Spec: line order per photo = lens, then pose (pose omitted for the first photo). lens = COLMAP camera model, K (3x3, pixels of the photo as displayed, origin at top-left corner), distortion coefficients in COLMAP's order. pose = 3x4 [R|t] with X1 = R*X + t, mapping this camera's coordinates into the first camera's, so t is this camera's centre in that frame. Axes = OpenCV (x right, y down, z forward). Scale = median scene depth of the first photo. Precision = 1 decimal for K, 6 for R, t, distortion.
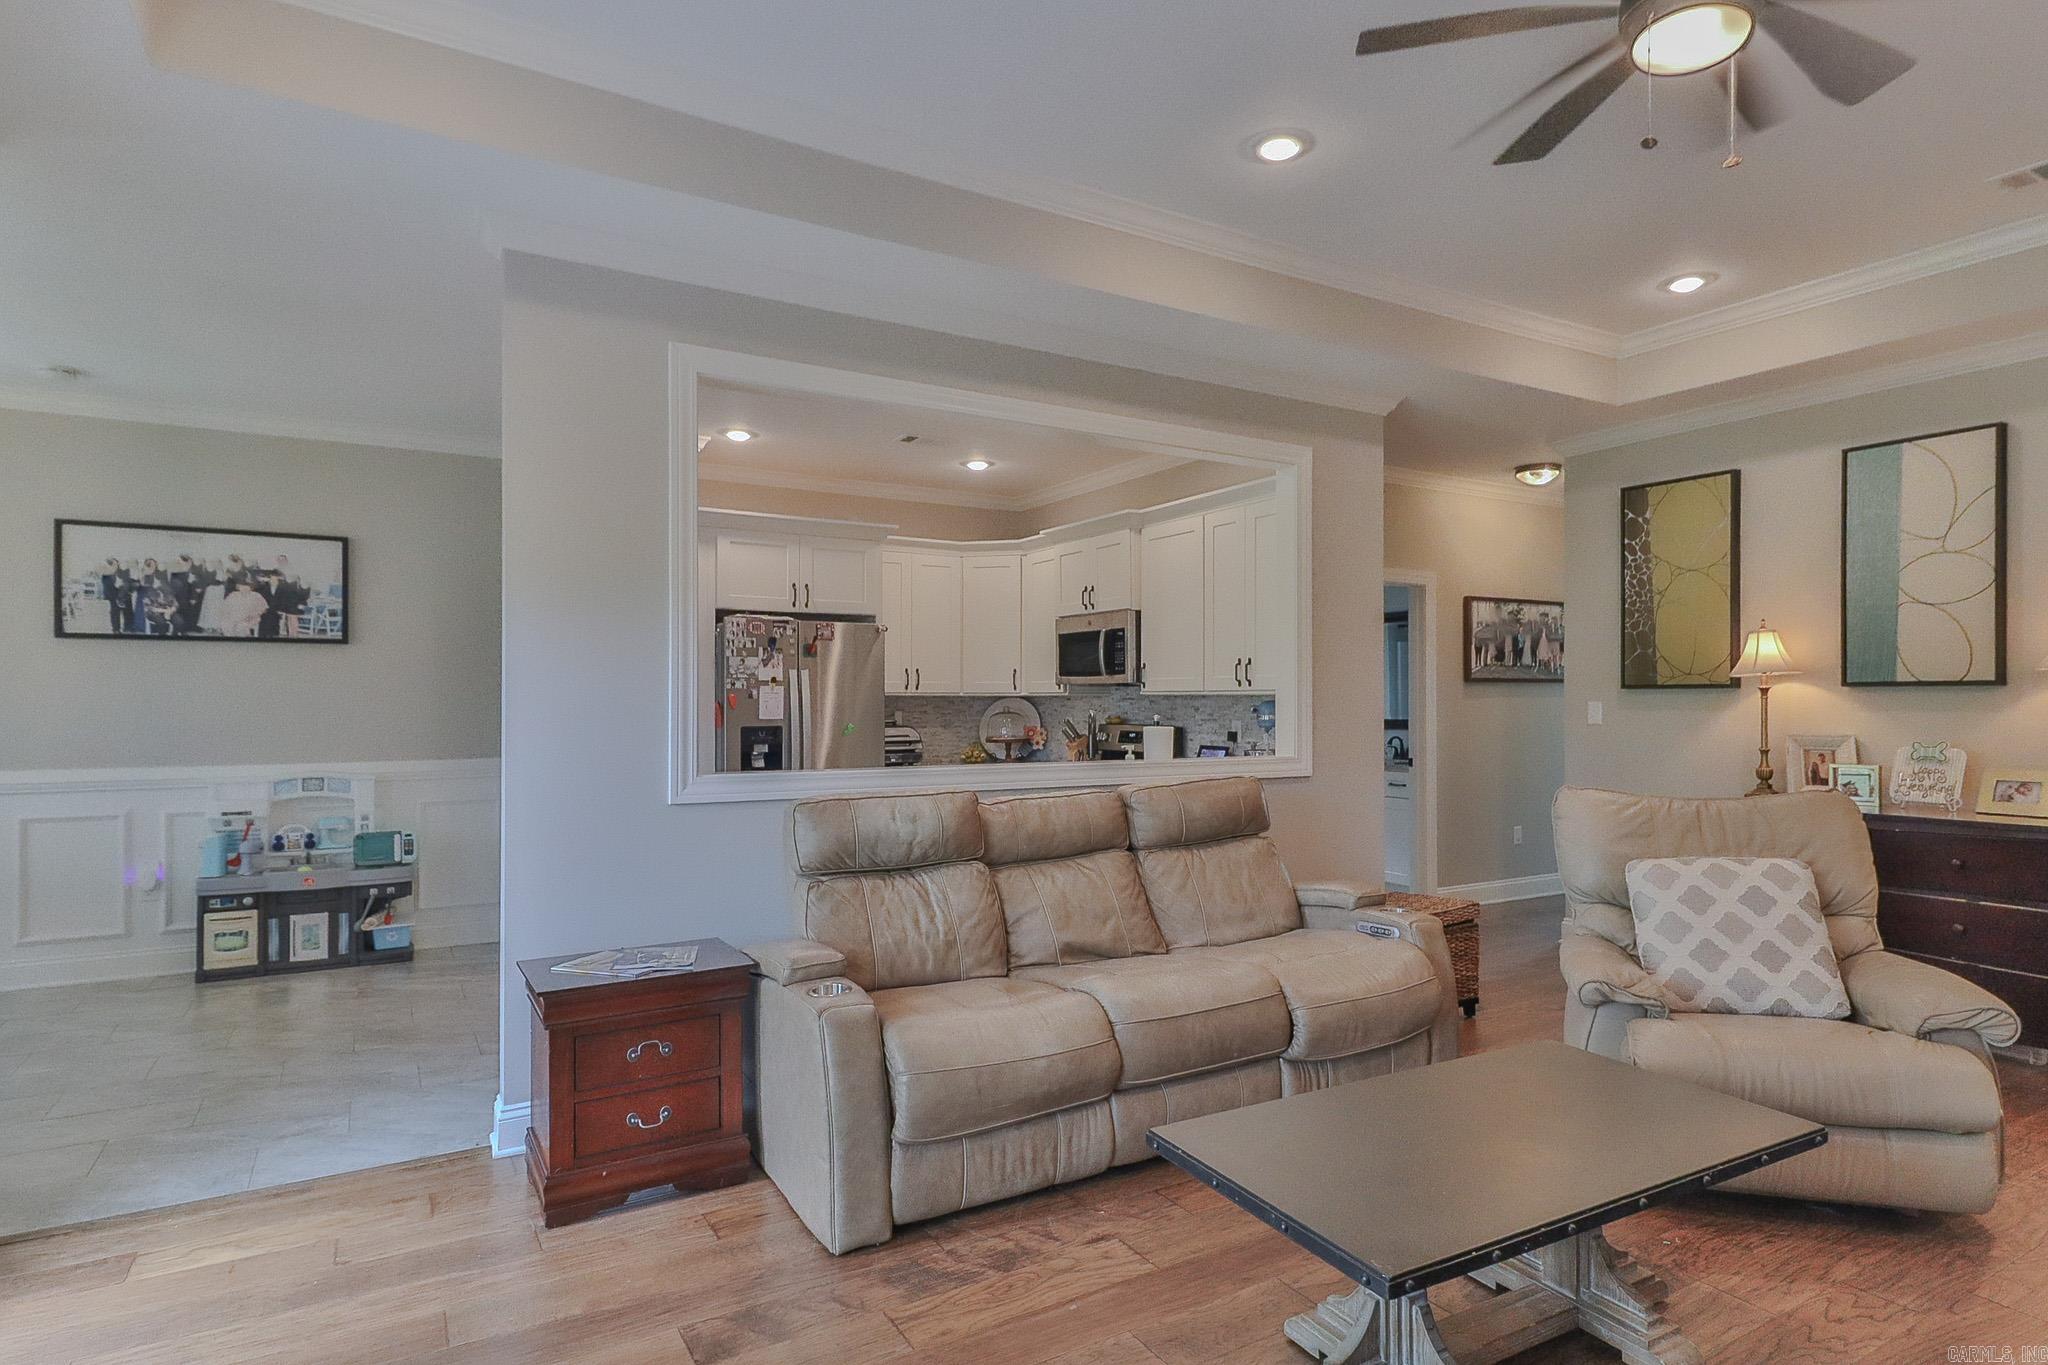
lens RADIAL K [[1100.3, 0, 1074.3], [0, 1100.3, 682.3], [0, 0, 1]] dist [0.024820, -0.012713]
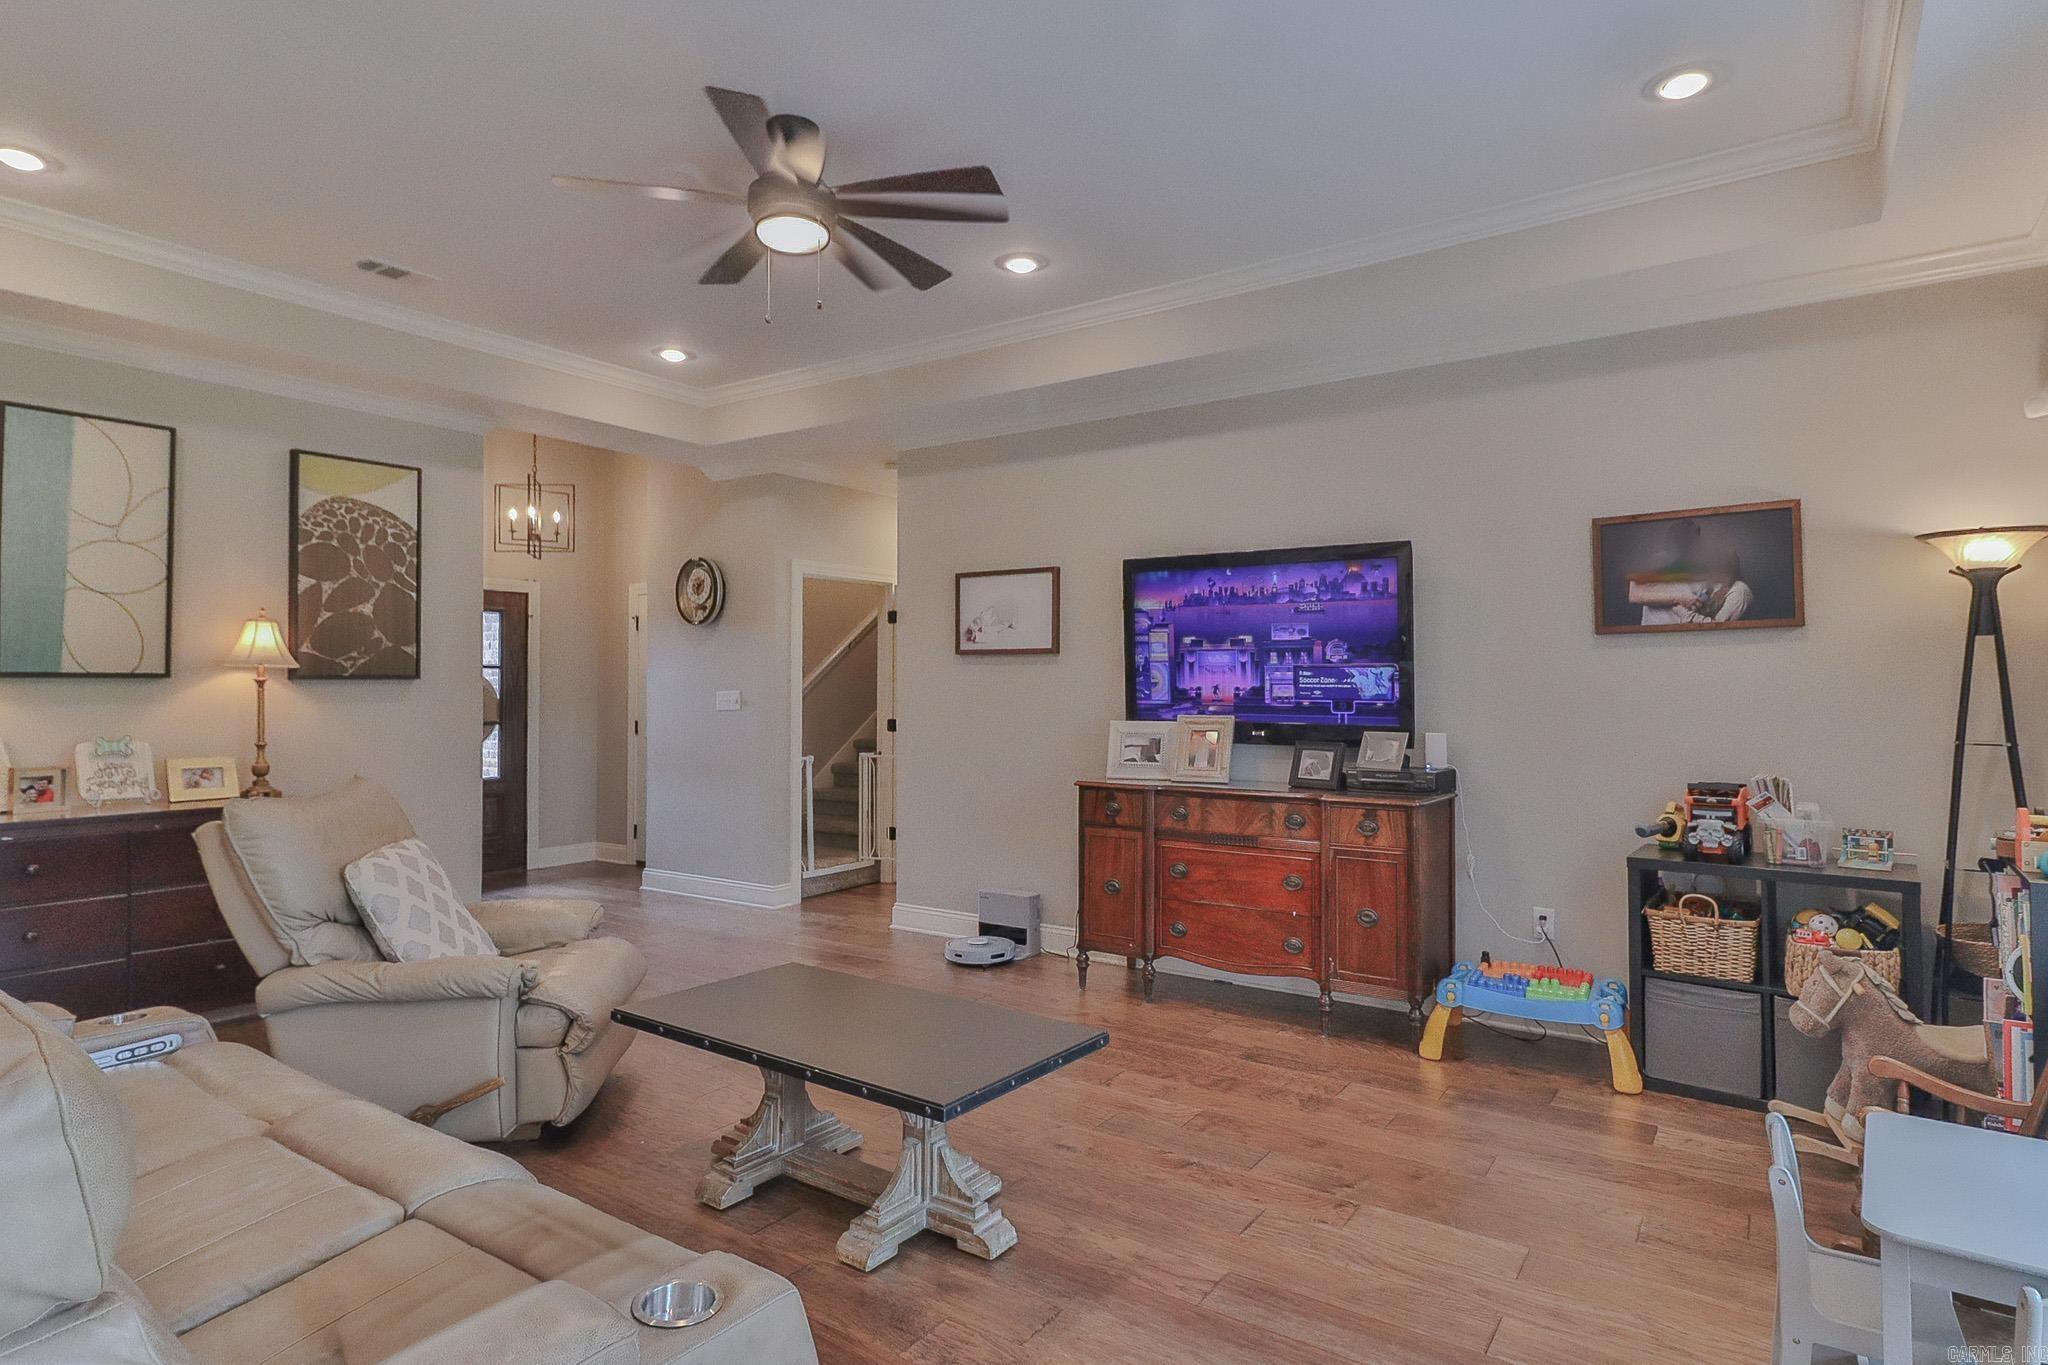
lens RADIAL K [[1100.3, 0, 1056.2], [0, 1100.3, 666.7], [0, 0, 1]] dist [0.024820, -0.012713]
pose [[-0.400118, 0.019929, 0.916247, -0.433044], [-0.012280, 0.999557, -0.027104, 0.009179], [-0.916382, -0.022096, -0.399696, 0.620096]]
